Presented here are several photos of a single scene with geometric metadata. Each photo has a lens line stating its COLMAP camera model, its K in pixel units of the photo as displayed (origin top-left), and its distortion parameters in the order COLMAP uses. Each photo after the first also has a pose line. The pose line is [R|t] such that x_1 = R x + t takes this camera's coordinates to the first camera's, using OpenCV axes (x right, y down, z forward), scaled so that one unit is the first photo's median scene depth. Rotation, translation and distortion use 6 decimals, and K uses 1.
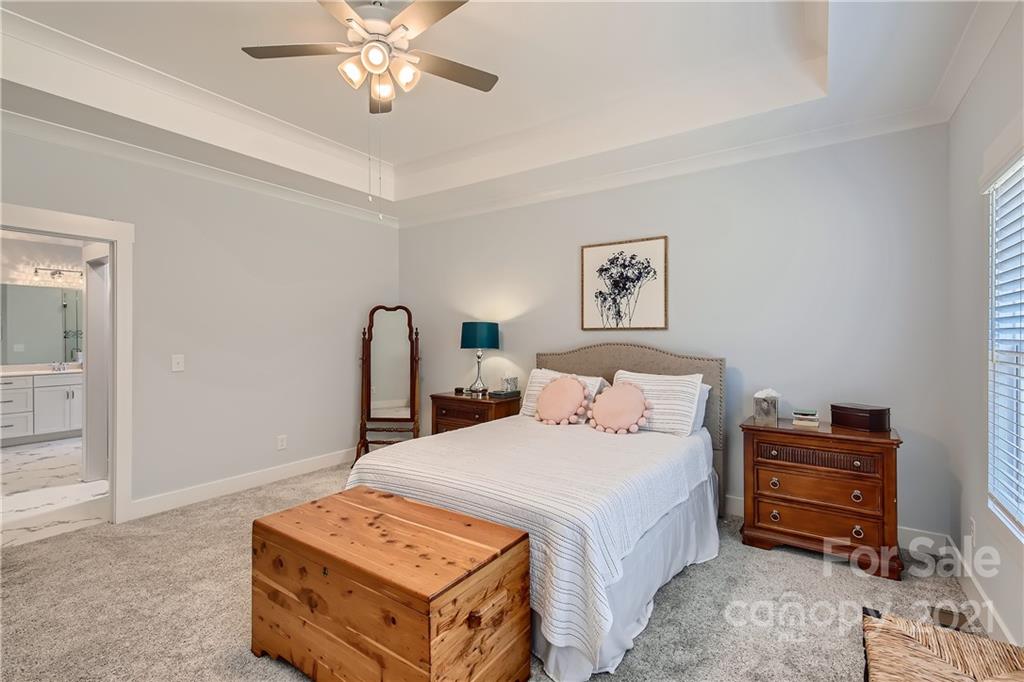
lens RADIAL K [[467.5, 0, 515.0], [0, 467.5, 336.7], [0, 0, 1]] dist [0.021357, -0.006207]
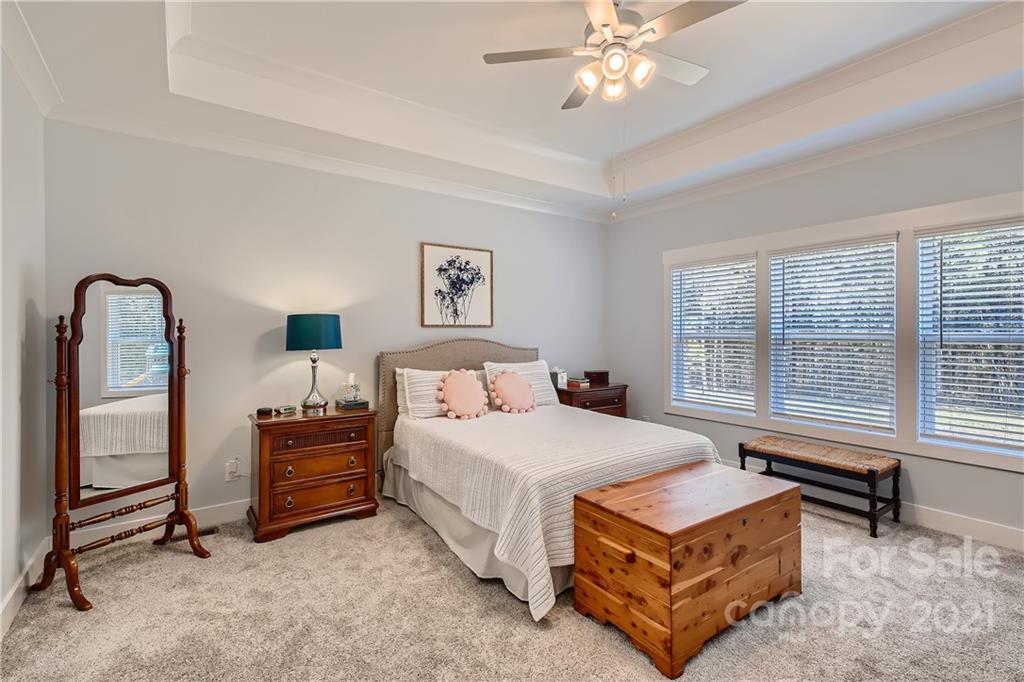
lens RADIAL K [[467.5, 0, 515.5], [0, 467.5, 335.5], [0, 0, 1]] dist [0.021357, -0.006207]
pose [[0.350104, -0.005880, 0.936692, -0.750079], [0.007231, 0.999967, 0.003575, 0.002849], [-0.936683, 0.005522, 0.350135, 0.484043]]
